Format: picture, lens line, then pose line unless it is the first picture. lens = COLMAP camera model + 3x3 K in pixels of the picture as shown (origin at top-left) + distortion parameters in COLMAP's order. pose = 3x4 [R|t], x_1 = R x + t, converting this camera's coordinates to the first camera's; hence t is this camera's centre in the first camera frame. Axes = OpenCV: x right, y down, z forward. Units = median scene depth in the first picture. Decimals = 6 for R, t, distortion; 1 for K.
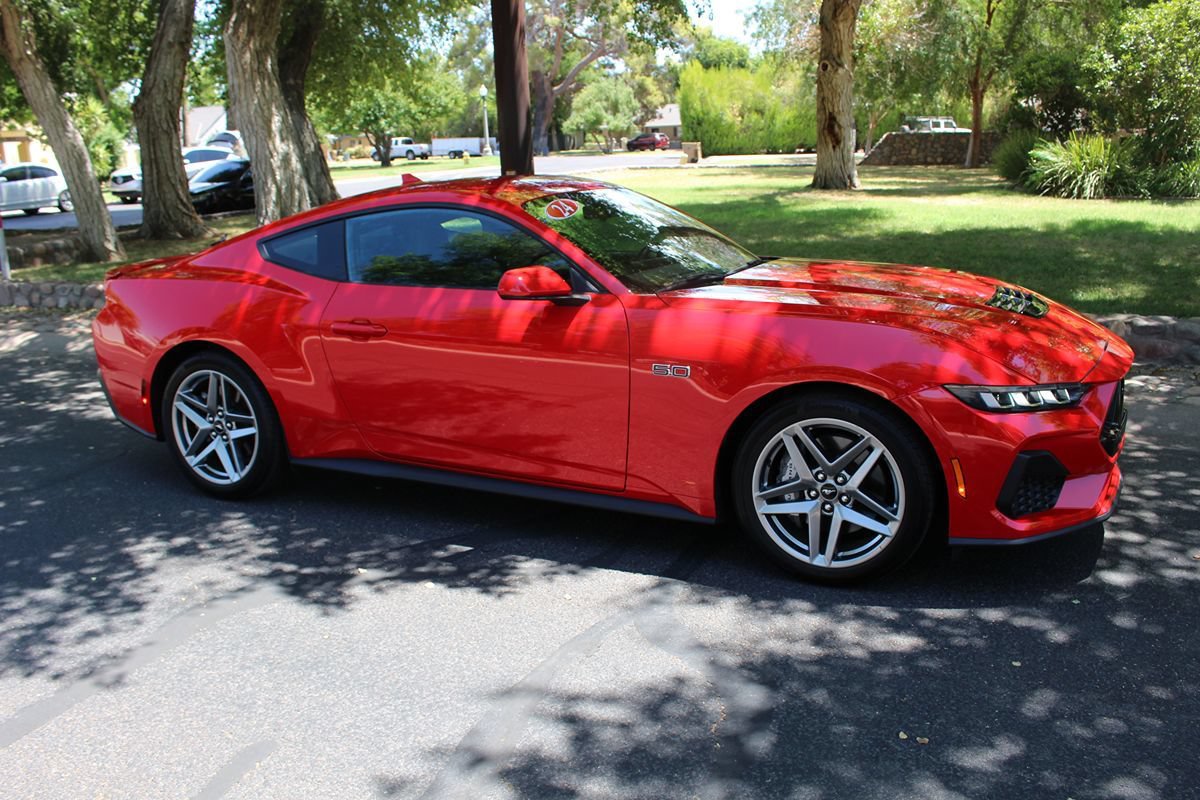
lens RADIAL K [[1044.2, 0, 597.4], [0, 1044.2, 410.9], [0, 0, 1]] dist [-0.152944, 0.123983]
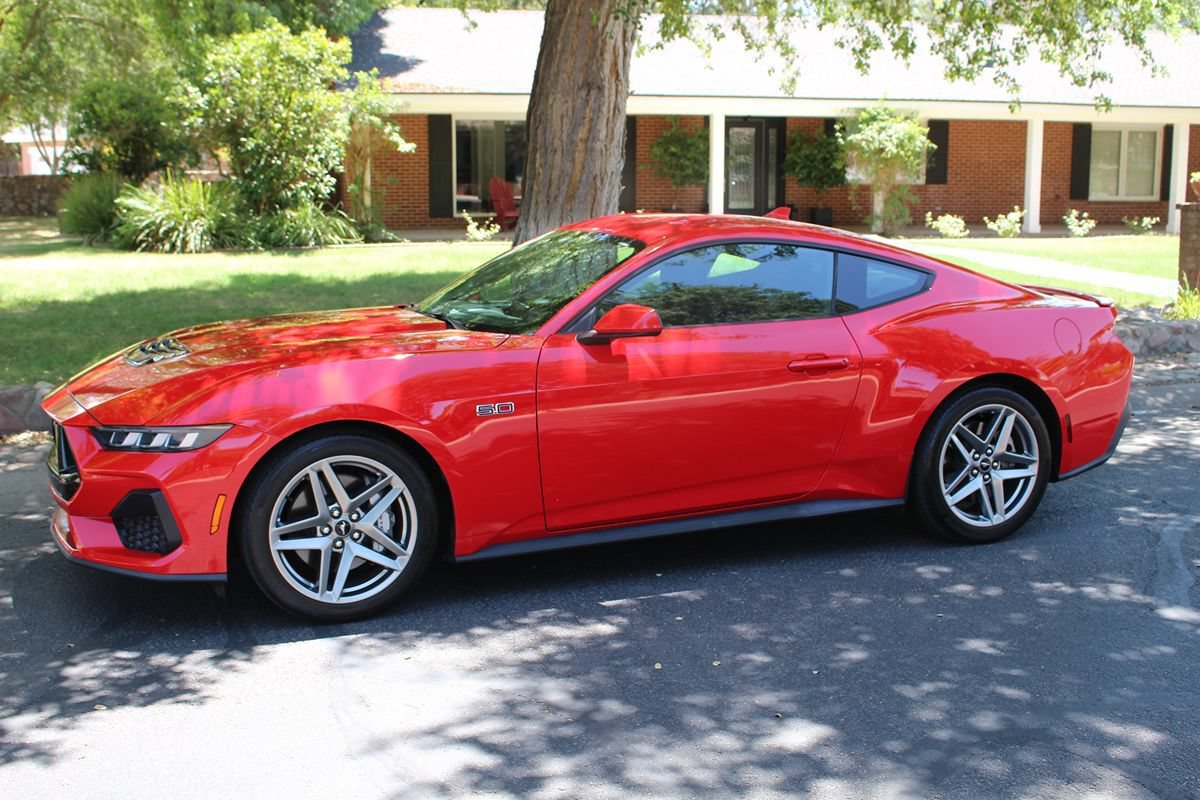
lens RADIAL K [[1390.9, 0, 572.0], [0, 1390.9, 399.8], [0, 0, 1]] dist [-0.147712, 0.201035]
pose [[0.693630, -0.088530, 0.714871, -0.122941], [0.163244, 0.985918, -0.036297, 0.005213], [-0.701590, 0.141875, 0.698314, -0.013448]]
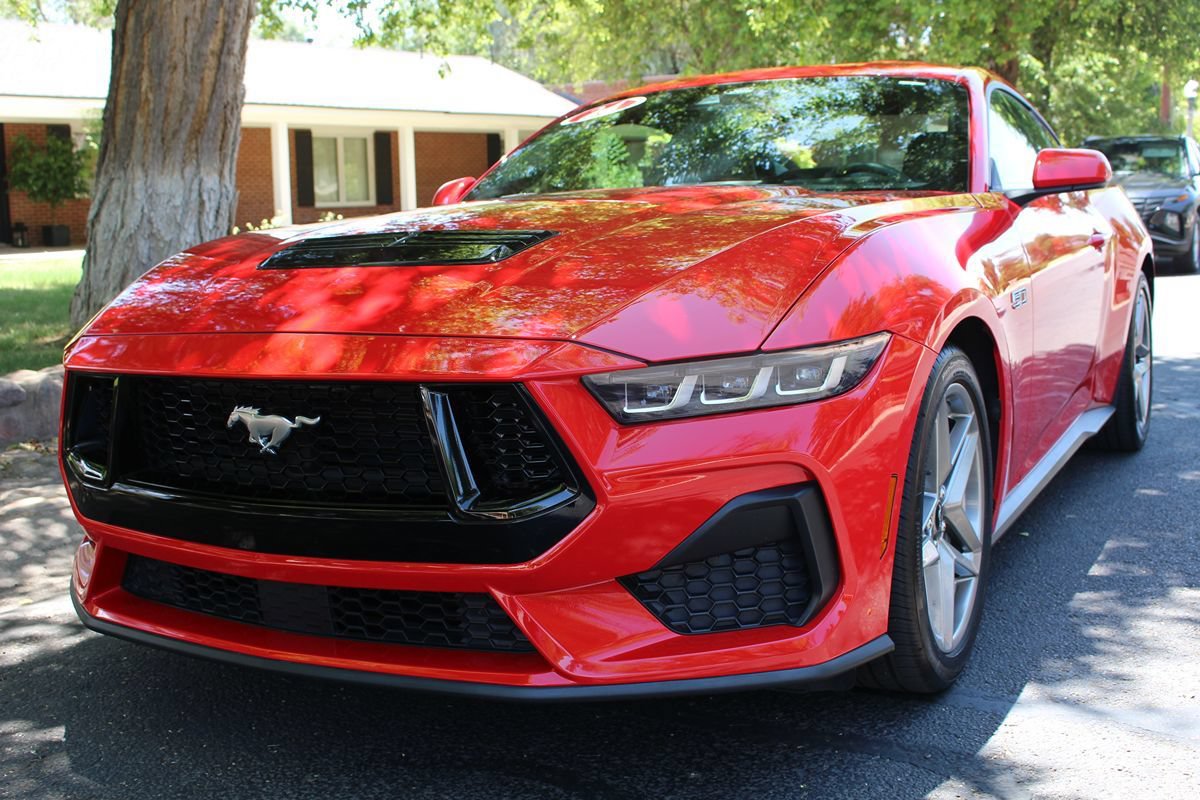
lens RADIAL K [[1390.9, 0, 572.0], [0, 1390.9, 399.8], [0, 0, 1]] dist [-0.147712, 0.201035]
pose [[0.089532, -0.111982, 0.989669, -0.115064], [0.274745, 0.957882, 0.083530, -0.020164], [-0.957340, 0.264428, 0.116527, 0.202899]]
